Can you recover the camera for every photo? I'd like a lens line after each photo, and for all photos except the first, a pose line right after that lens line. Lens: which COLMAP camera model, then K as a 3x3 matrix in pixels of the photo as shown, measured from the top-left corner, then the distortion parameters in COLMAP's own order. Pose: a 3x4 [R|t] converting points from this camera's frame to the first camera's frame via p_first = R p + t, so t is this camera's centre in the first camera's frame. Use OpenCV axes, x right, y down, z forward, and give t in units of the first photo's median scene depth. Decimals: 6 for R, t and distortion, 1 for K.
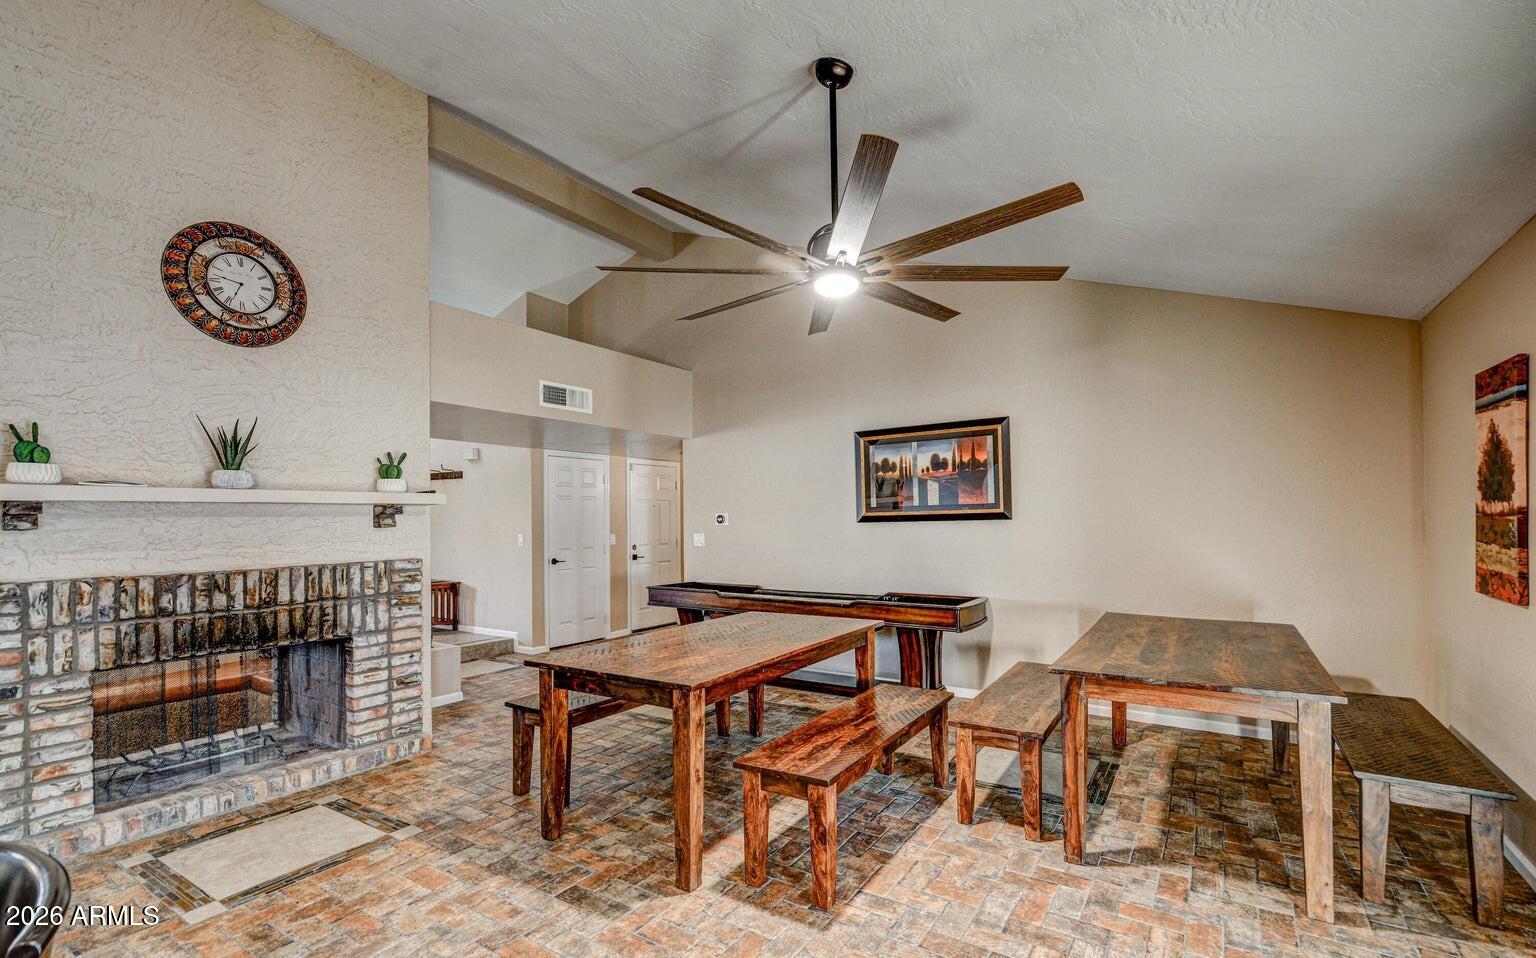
lens RADIAL K [[683.4, 0, 793.3], [0, 683.4, 514.1], [0, 0, 1]] dist [0.003326, -0.005851]
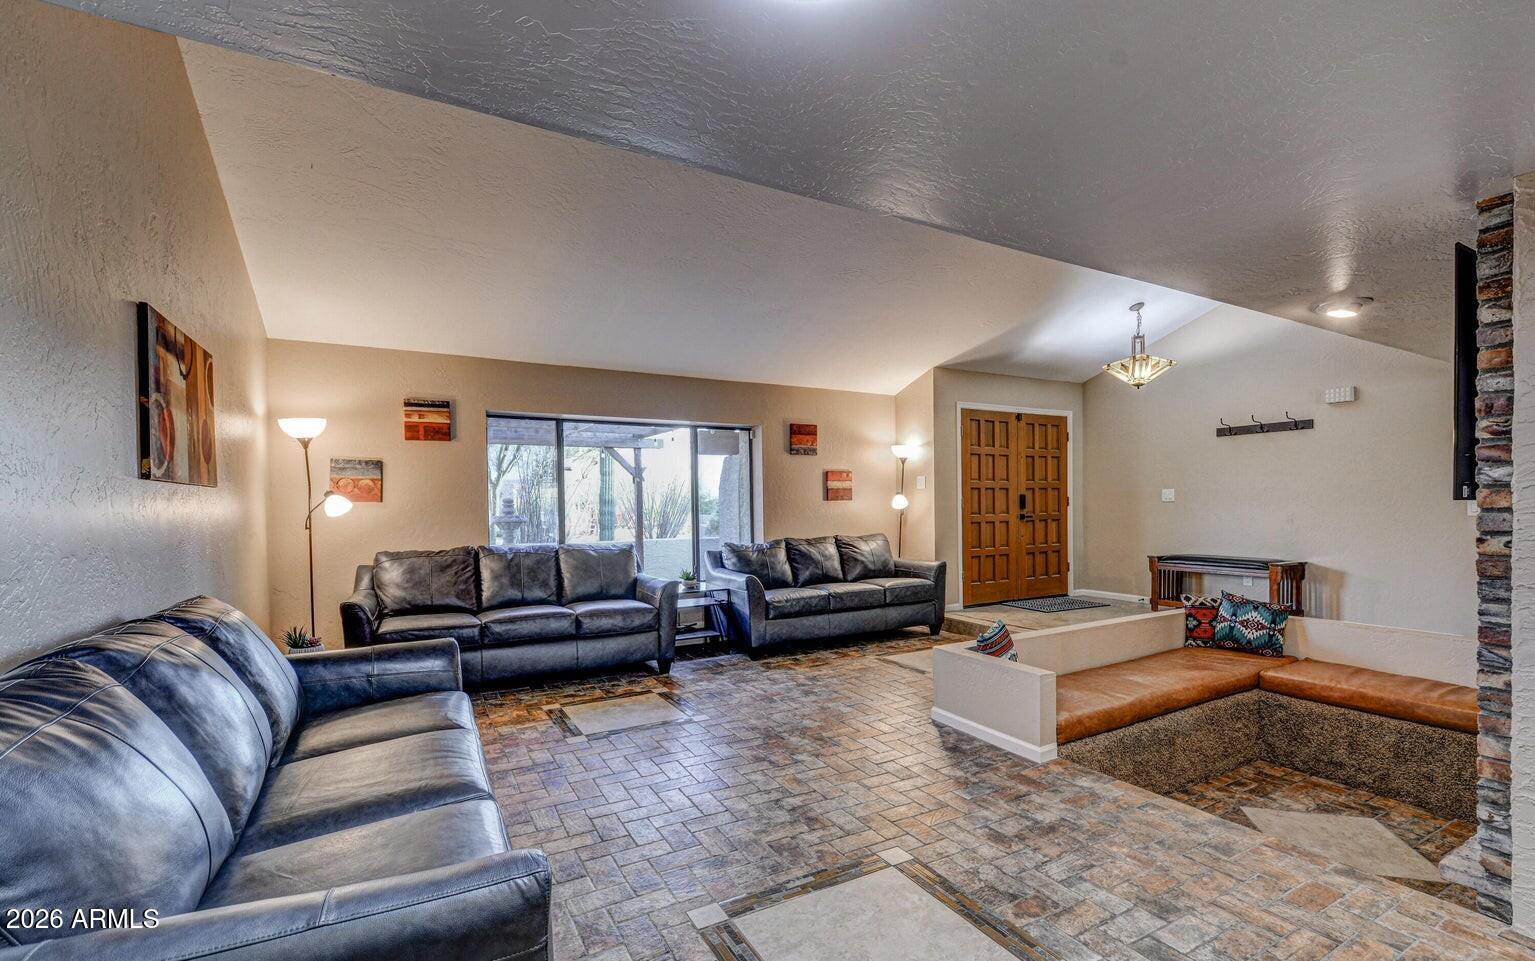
lens RADIAL K [[675.0, 0, 787.7], [0, 675.0, 510.3], [0, 0, 1]] dist [0.001012, 0.000056]
pose [[0.881616, 0.002700, -0.471959, -1.372667], [0.006738, 0.999810, 0.018306, 0.046760], [0.471919, -0.019319, 0.881430, 0.084489]]
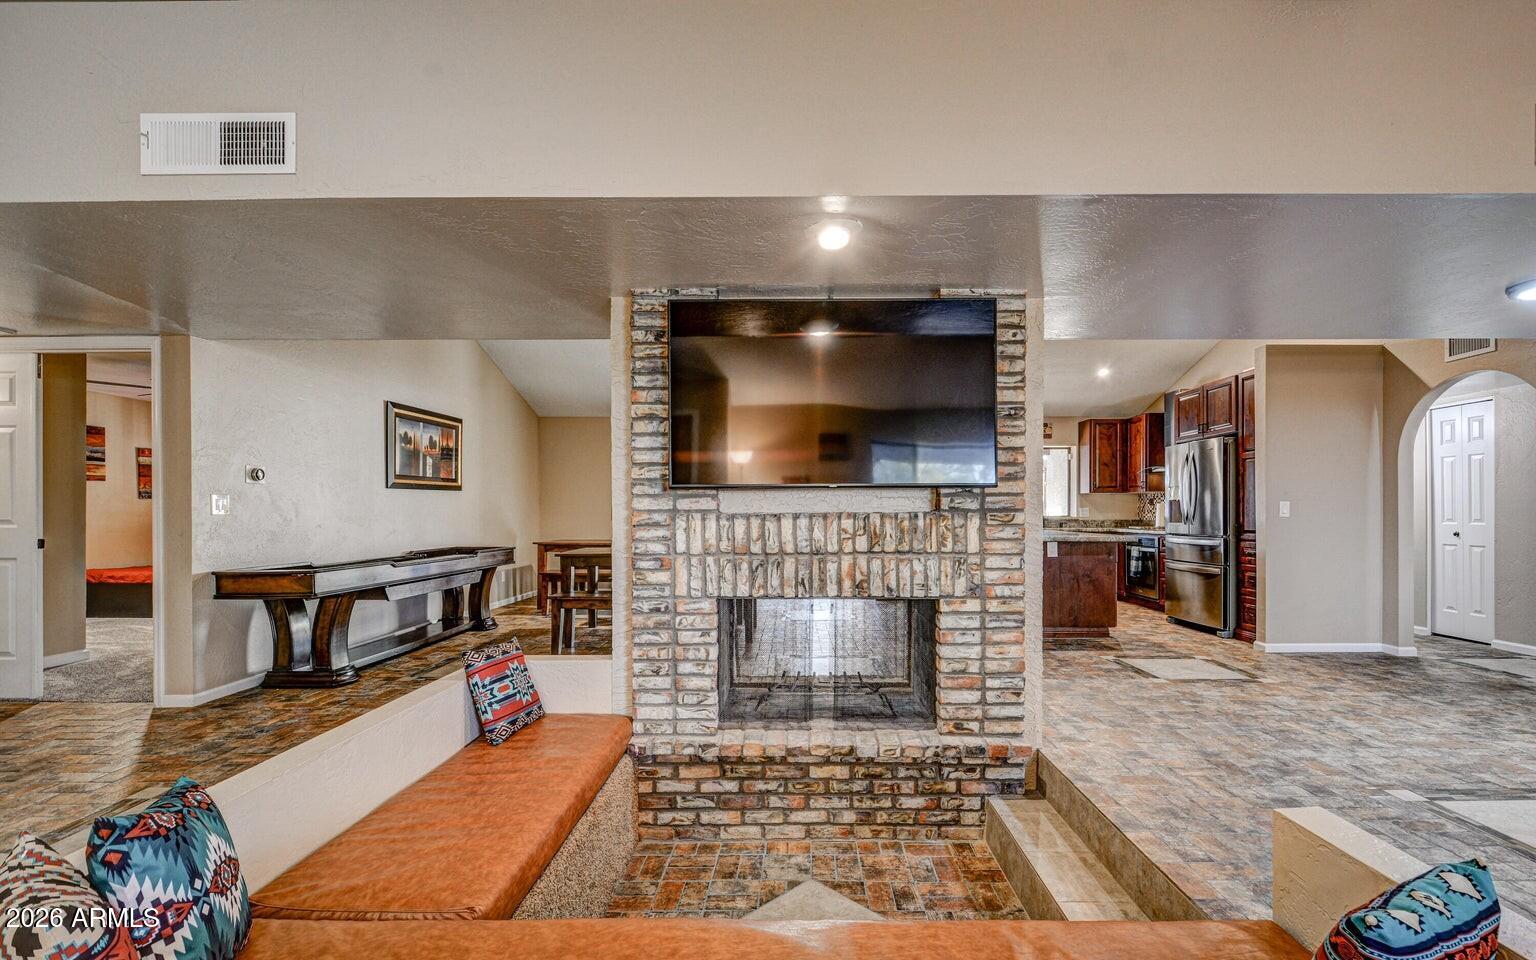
lens RADIAL K [[670.2, 0, 788.2], [0, 670.2, 514.7], [0, 0, 1]] dist [0.002154, -0.000491]
pose [[-0.527093, 0.005921, 0.849787, -1.695011], [-0.000361, 0.999974, -0.007192, 0.092745], [-0.849808, -0.004098, -0.527077, 1.574949]]
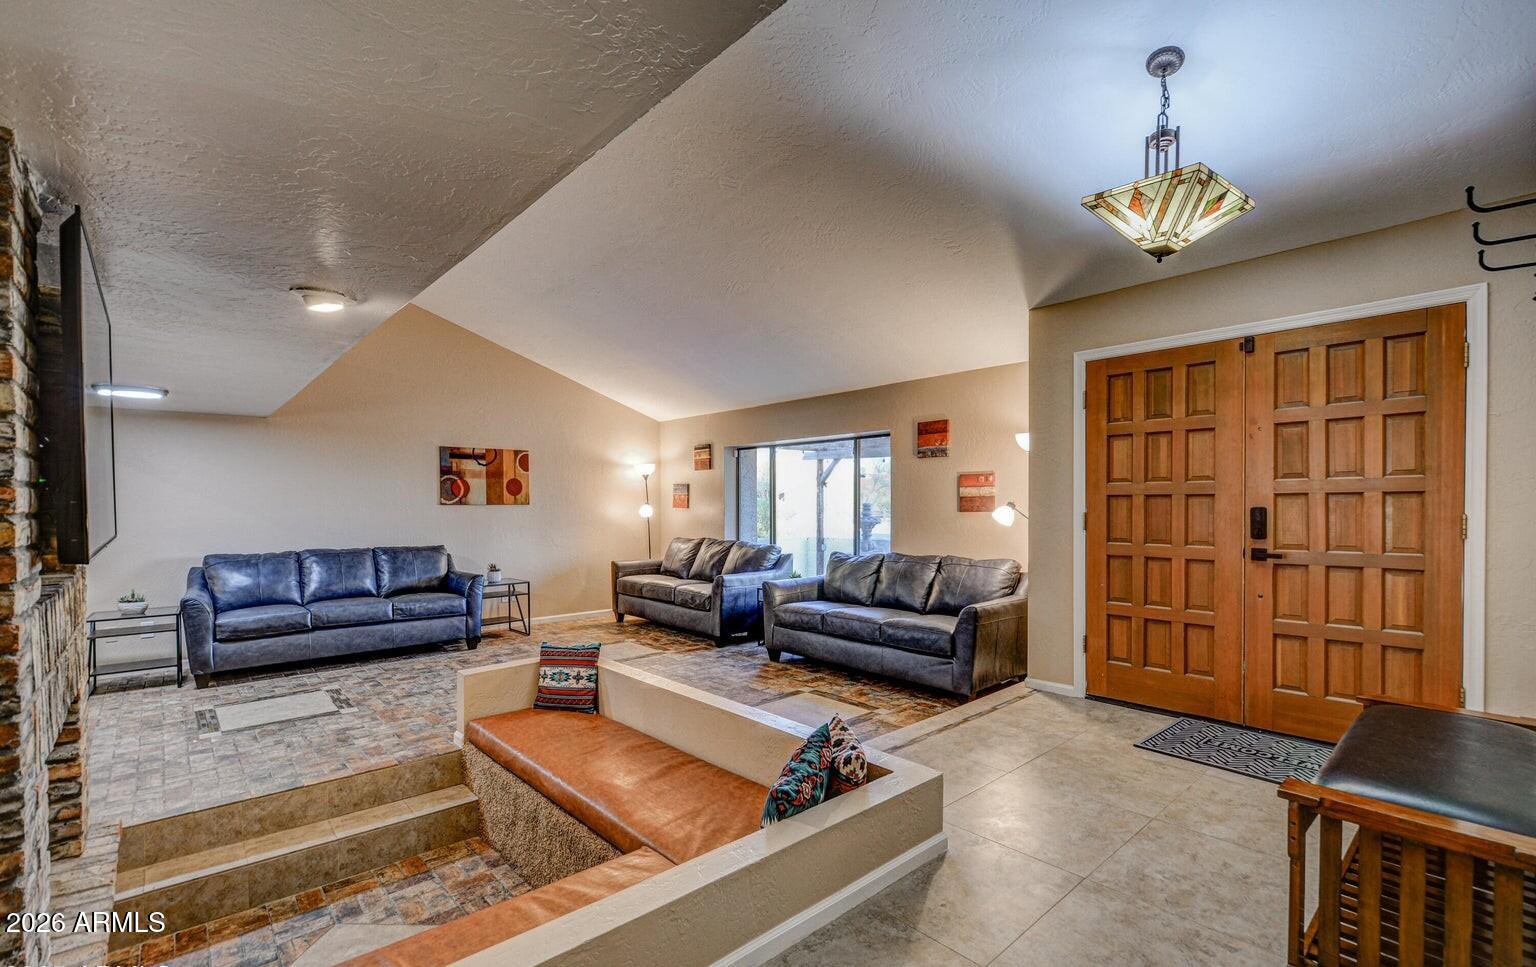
lens RADIAL K [[673.7, 0, 791.4], [0, 673.7, 514.3], [0, 0, 1]] dist [0.001909, -0.006814]
pose [[-0.256540, 0.028142, -0.966124, -0.609556], [0.014246, 0.999578, 0.025333, 0.016735], [0.966429, -0.007265, -0.256832, 1.822944]]
